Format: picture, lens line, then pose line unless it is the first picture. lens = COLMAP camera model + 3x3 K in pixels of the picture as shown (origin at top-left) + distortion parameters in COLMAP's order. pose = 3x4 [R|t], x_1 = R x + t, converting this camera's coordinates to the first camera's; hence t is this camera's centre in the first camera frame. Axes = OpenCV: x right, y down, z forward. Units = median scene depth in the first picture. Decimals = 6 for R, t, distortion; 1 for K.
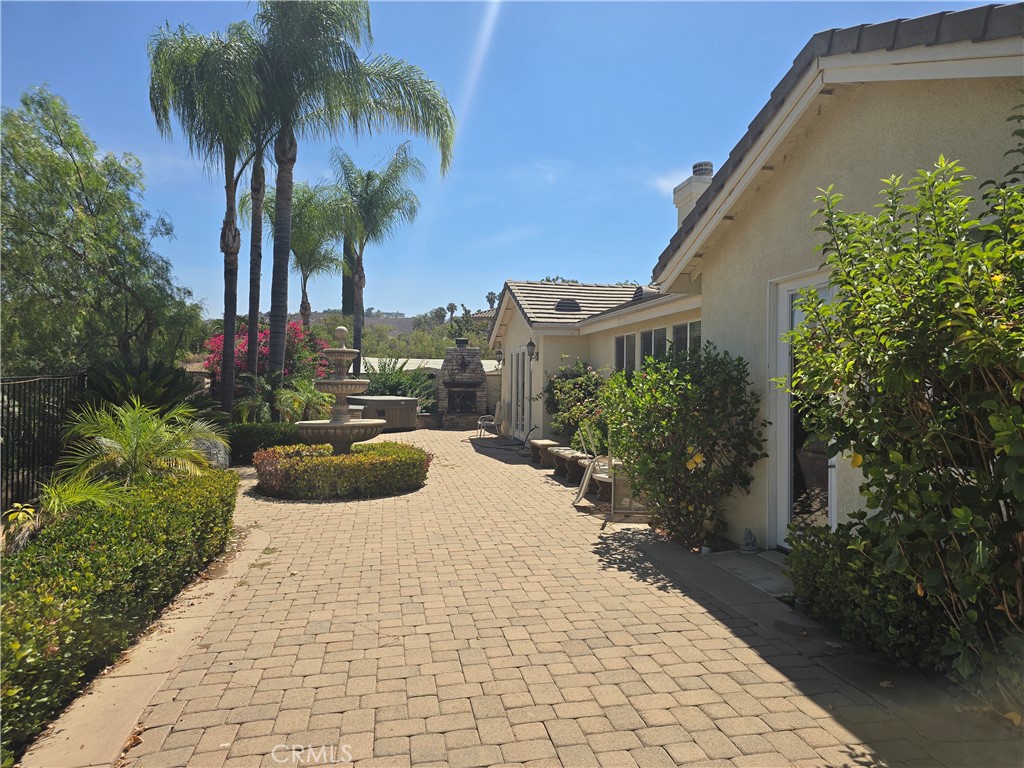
lens RADIAL K [[679.7, 0, 512.0], [0, 679.7, 384.0], [0, 0, 1]] dist [0.000212, 0.000030]
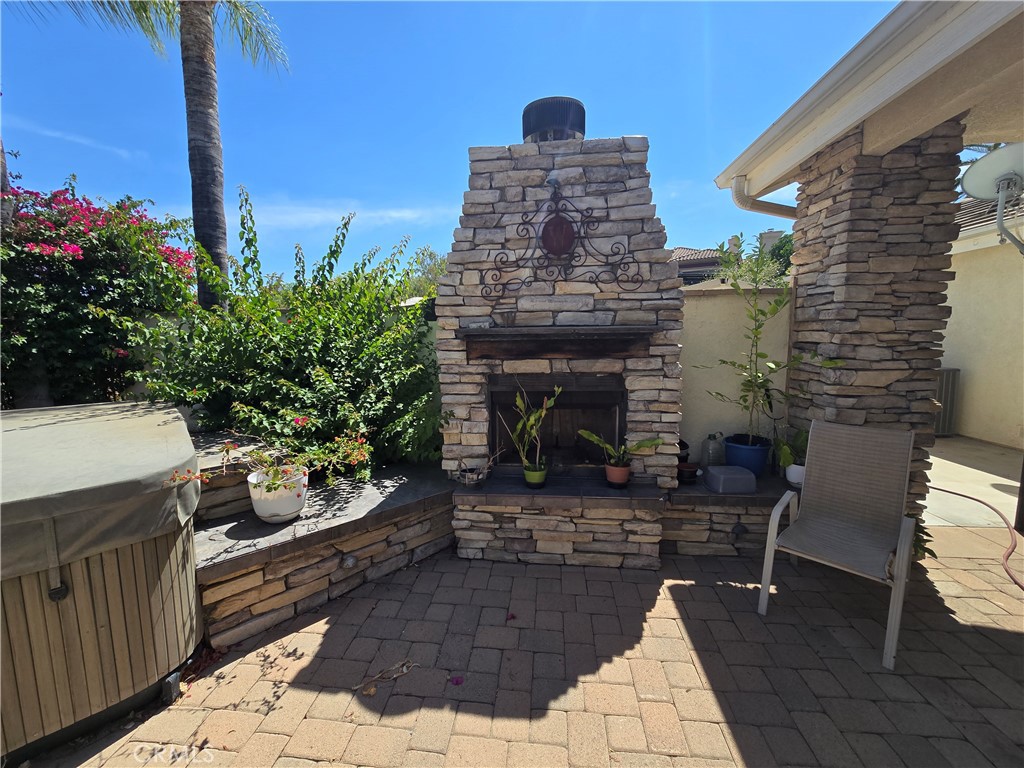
lens RADIAL K [[426.9, 0, 512.0], [0, 426.9, 384.0], [0, 0, 1]] dist [-0.001225, 0.000536]
pose [[0.960184, 0.005744, -0.279309, -0.050560], [0.026304, 0.993488, 0.110859, -0.000975], [0.278127, -0.113792, 0.953780, 0.878766]]
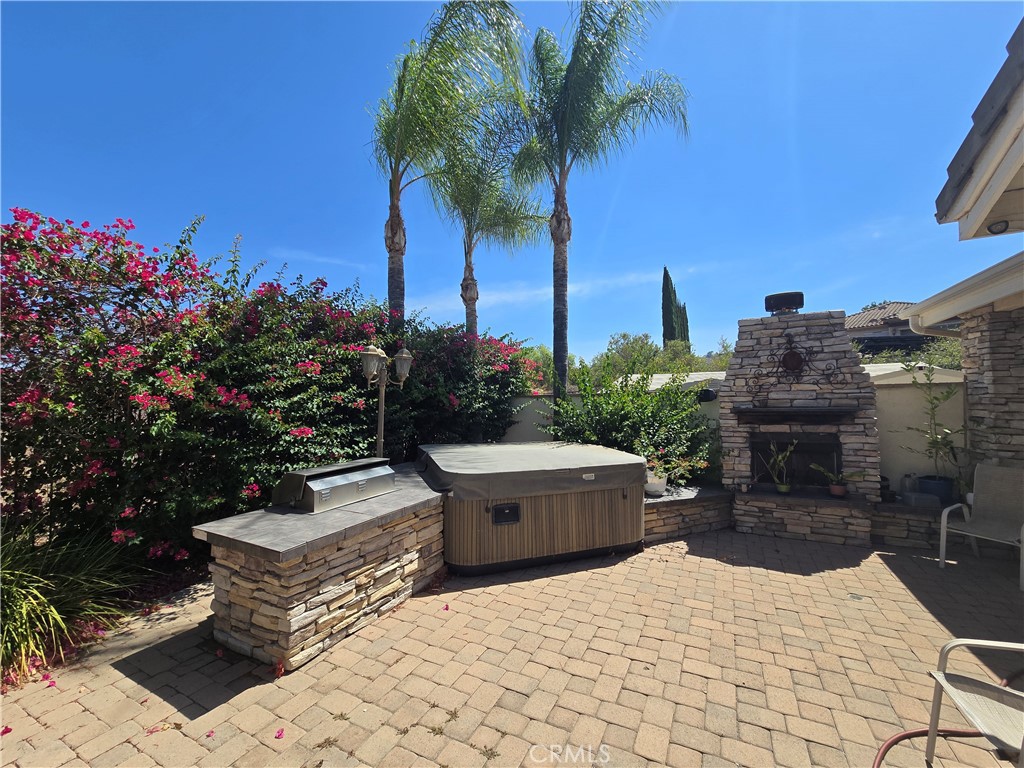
lens RADIAL K [[426.9, 0, 512.0], [0, 426.9, 384.0], [0, 0, 1]] dist [-0.001225, 0.000536]
pose [[0.787577, -0.051804, -0.614034, -0.050052], [0.026946, 0.998402, -0.049669, -0.008666], [0.615626, 0.022572, 0.787715, 0.726687]]
